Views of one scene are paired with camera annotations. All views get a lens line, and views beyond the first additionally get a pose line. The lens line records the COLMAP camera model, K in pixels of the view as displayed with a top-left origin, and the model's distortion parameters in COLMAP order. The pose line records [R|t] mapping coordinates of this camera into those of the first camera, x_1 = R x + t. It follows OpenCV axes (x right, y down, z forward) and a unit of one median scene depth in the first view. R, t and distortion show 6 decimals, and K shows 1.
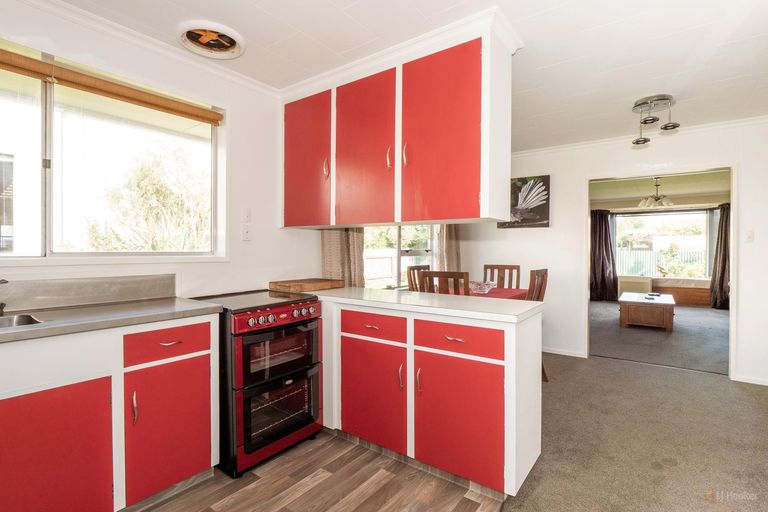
lens RADIAL K [[393.0, 0, 391.5], [0, 393.0, 251.6], [0, 0, 1]] dist [-0.004597, -0.001046]
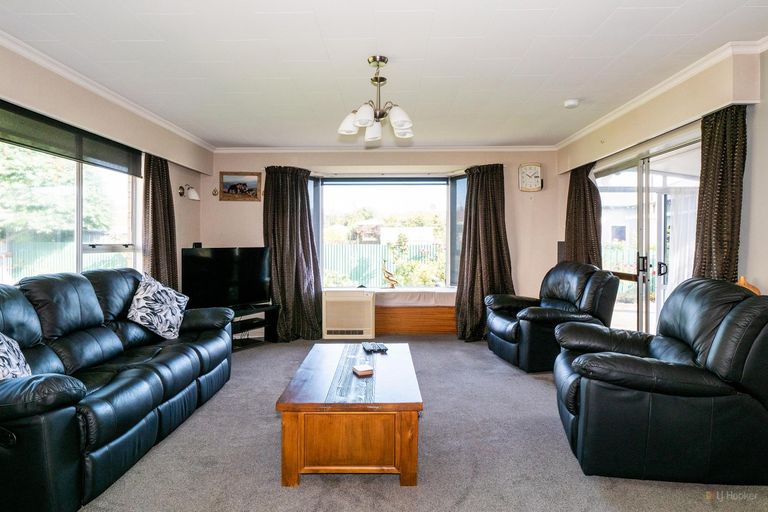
lens RADIAL K [[450.1, 0, 385.8], [0, 450.1, 249.3], [0, 0, 1]] dist [0.003876, 0.000256]
pose [[0.827531, -0.010151, 0.561328, 0.107420], [0.005391, 0.999934, 0.010136, -0.000595], [-0.561394, -0.005362, 0.827531, 0.155824]]
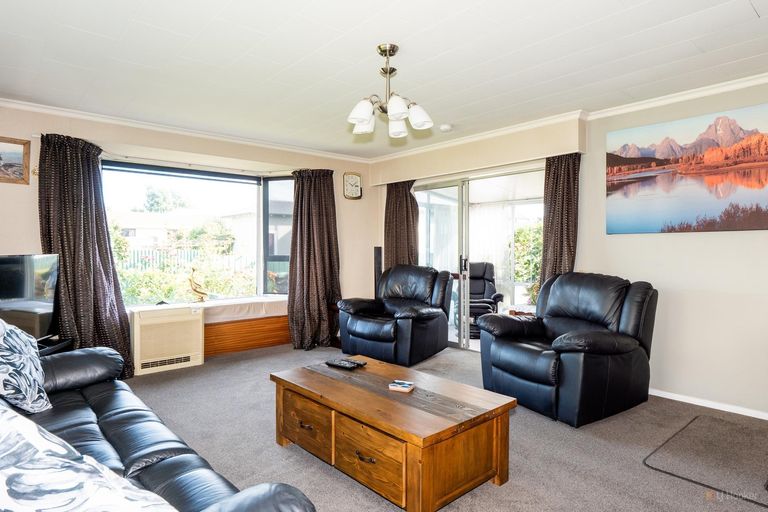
lens RADIAL K [[450.6, 0, 384.0], [0, 450.6, 256.0], [0, 0, 1]] dist [-0.001549, -0.000811]
pose [[0.242071, -0.018918, 0.970074, 0.067532], [0.007233, 0.999817, 0.017694, -0.000971], [-0.970232, 0.002733, 0.242163, 0.226465]]
